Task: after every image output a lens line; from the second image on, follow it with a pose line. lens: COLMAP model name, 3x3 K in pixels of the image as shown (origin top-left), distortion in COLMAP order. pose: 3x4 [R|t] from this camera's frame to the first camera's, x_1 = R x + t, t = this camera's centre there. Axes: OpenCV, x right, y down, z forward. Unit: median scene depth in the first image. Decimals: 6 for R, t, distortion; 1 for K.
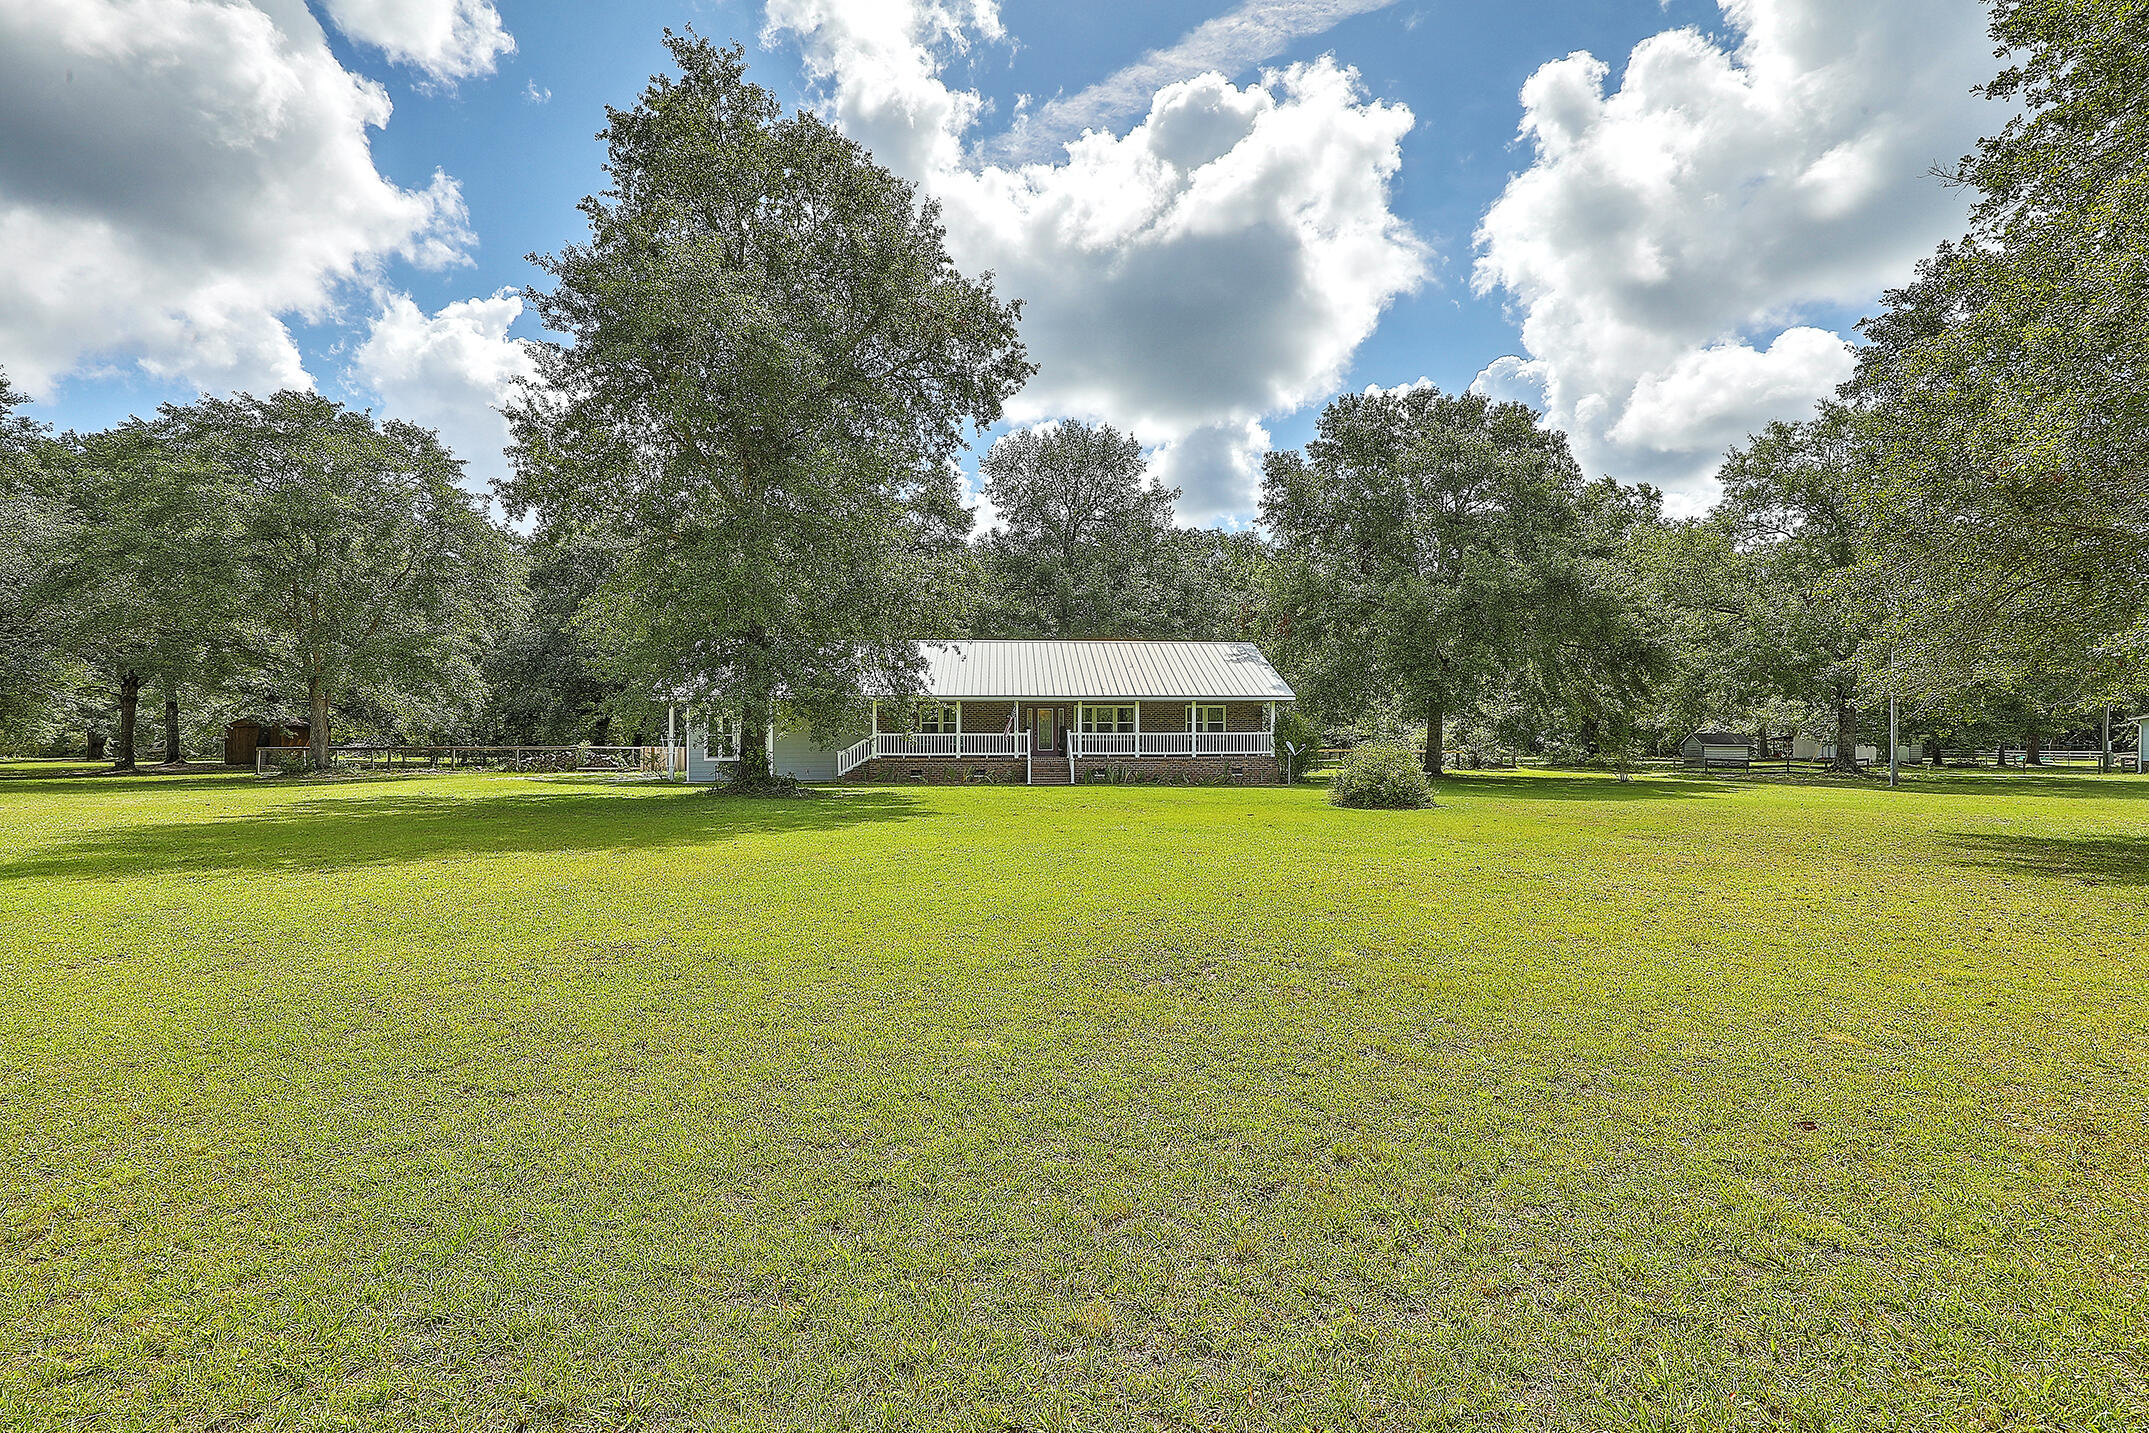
lens RADIAL K [[939.2, 0, 1122.6], [0, 939.2, 727.0], [0, 0, 1]] dist [-0.001120, -0.000054]
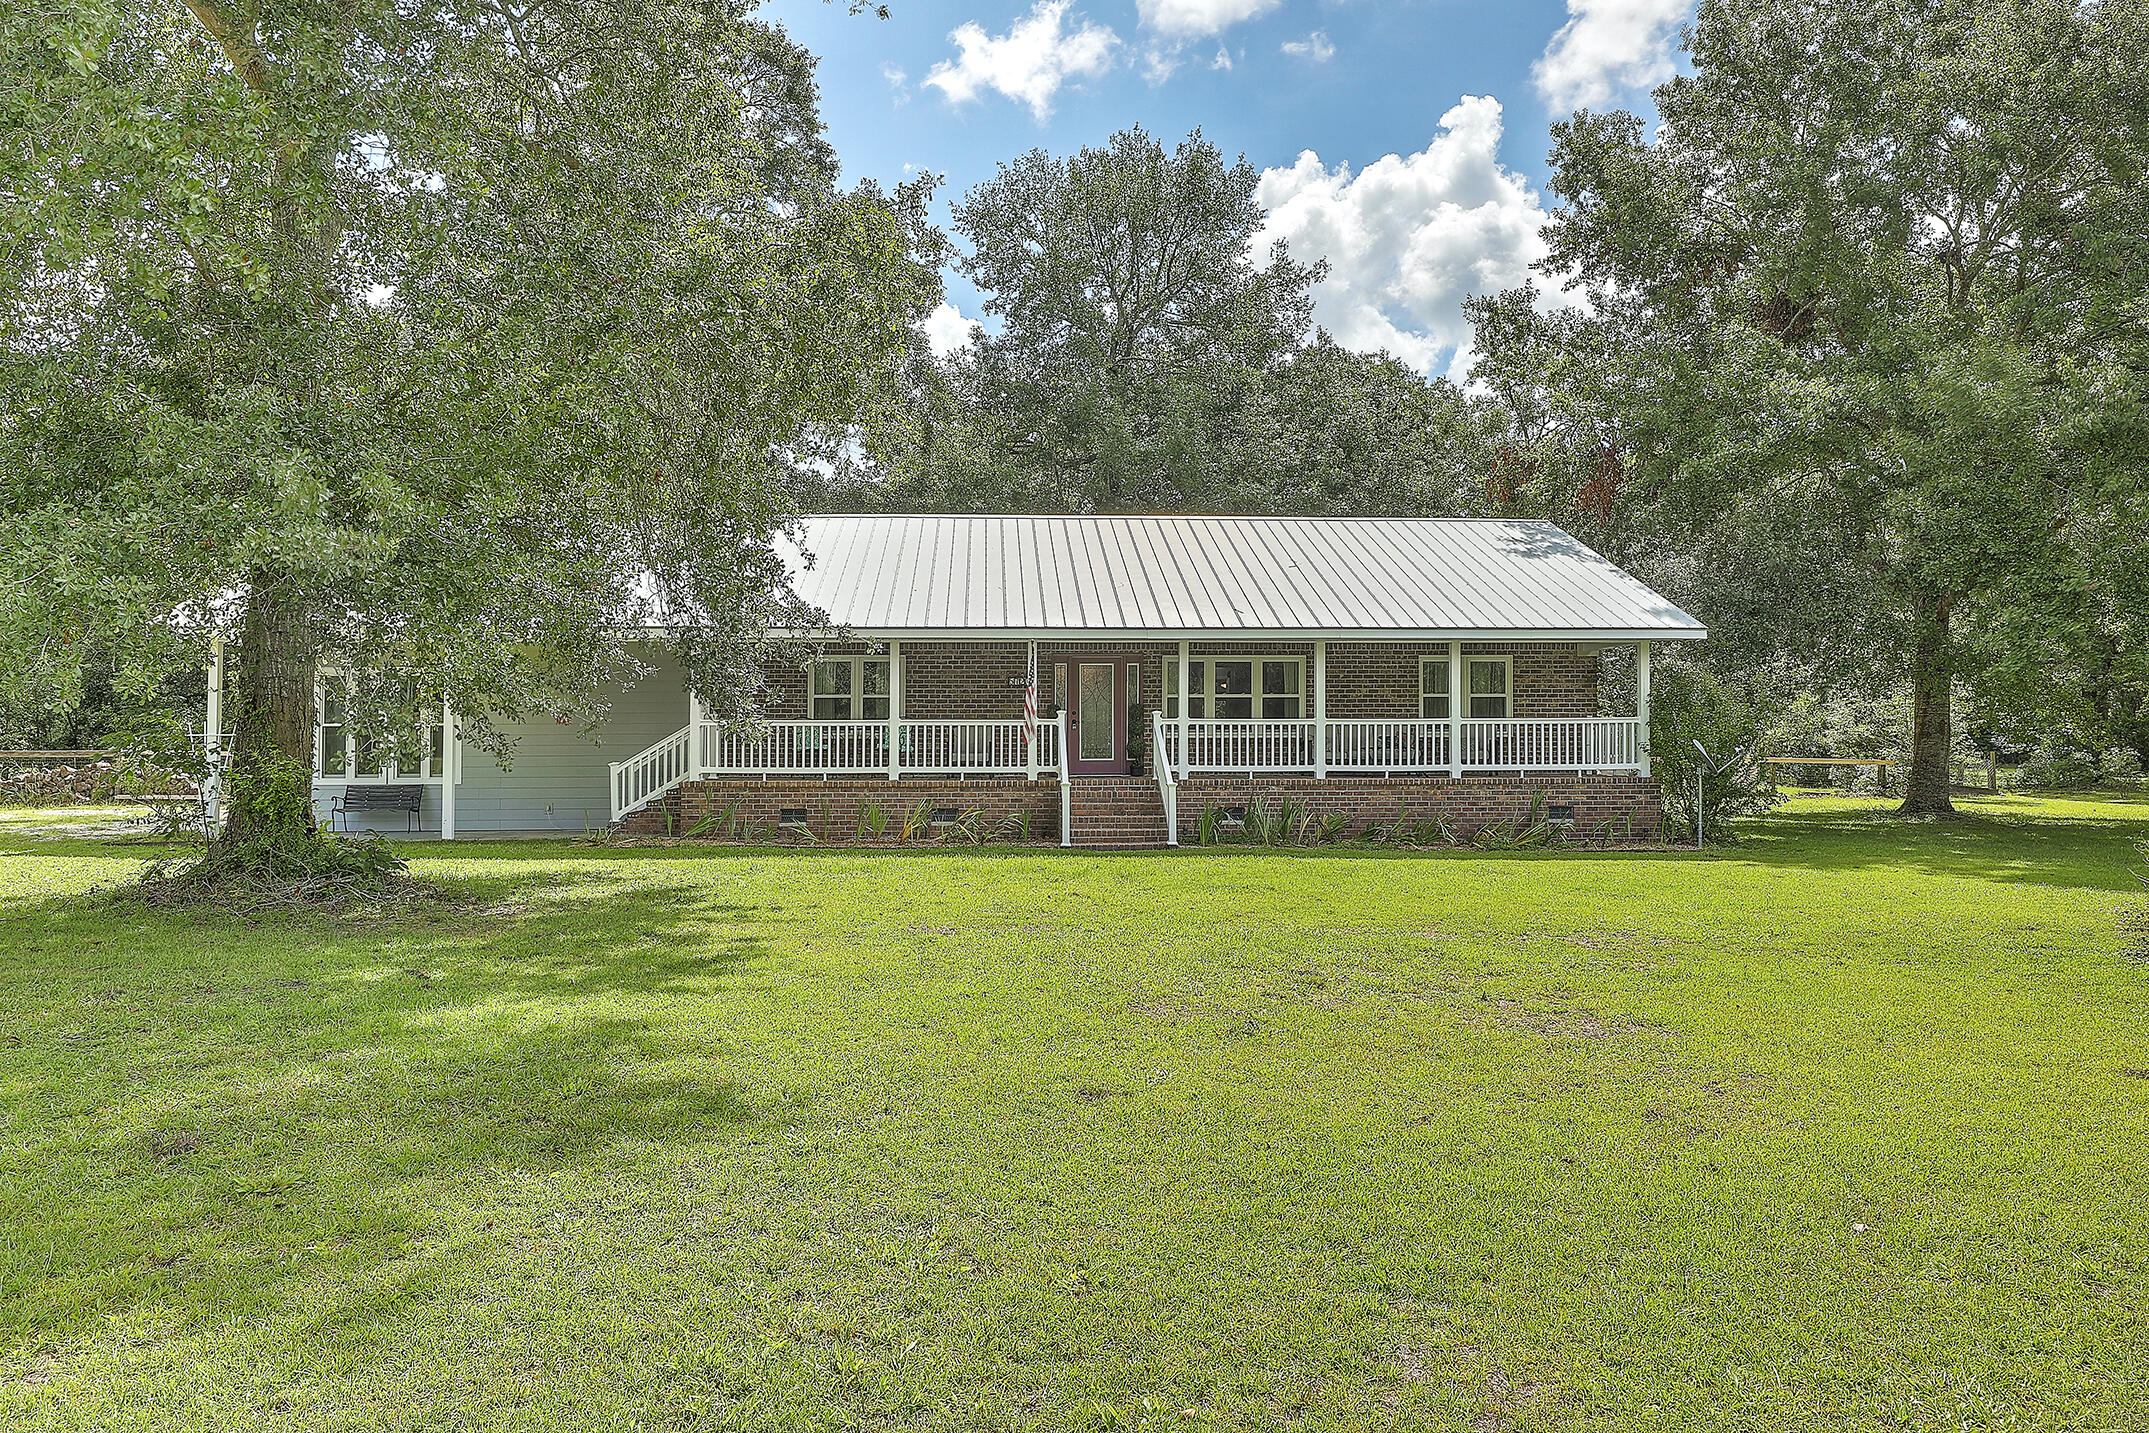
lens RADIAL K [[1454.3, 0, 1070.3], [0, 1454.3, 753.4], [0, 0, 1]] dist [0.000181, 0.000247]
pose [[0.997243, 0.000330, -0.074208, -0.045890], [0.001600, 0.999662, 0.025948, 0.004356], [0.074191, -0.025995, 0.996905, 0.339821]]
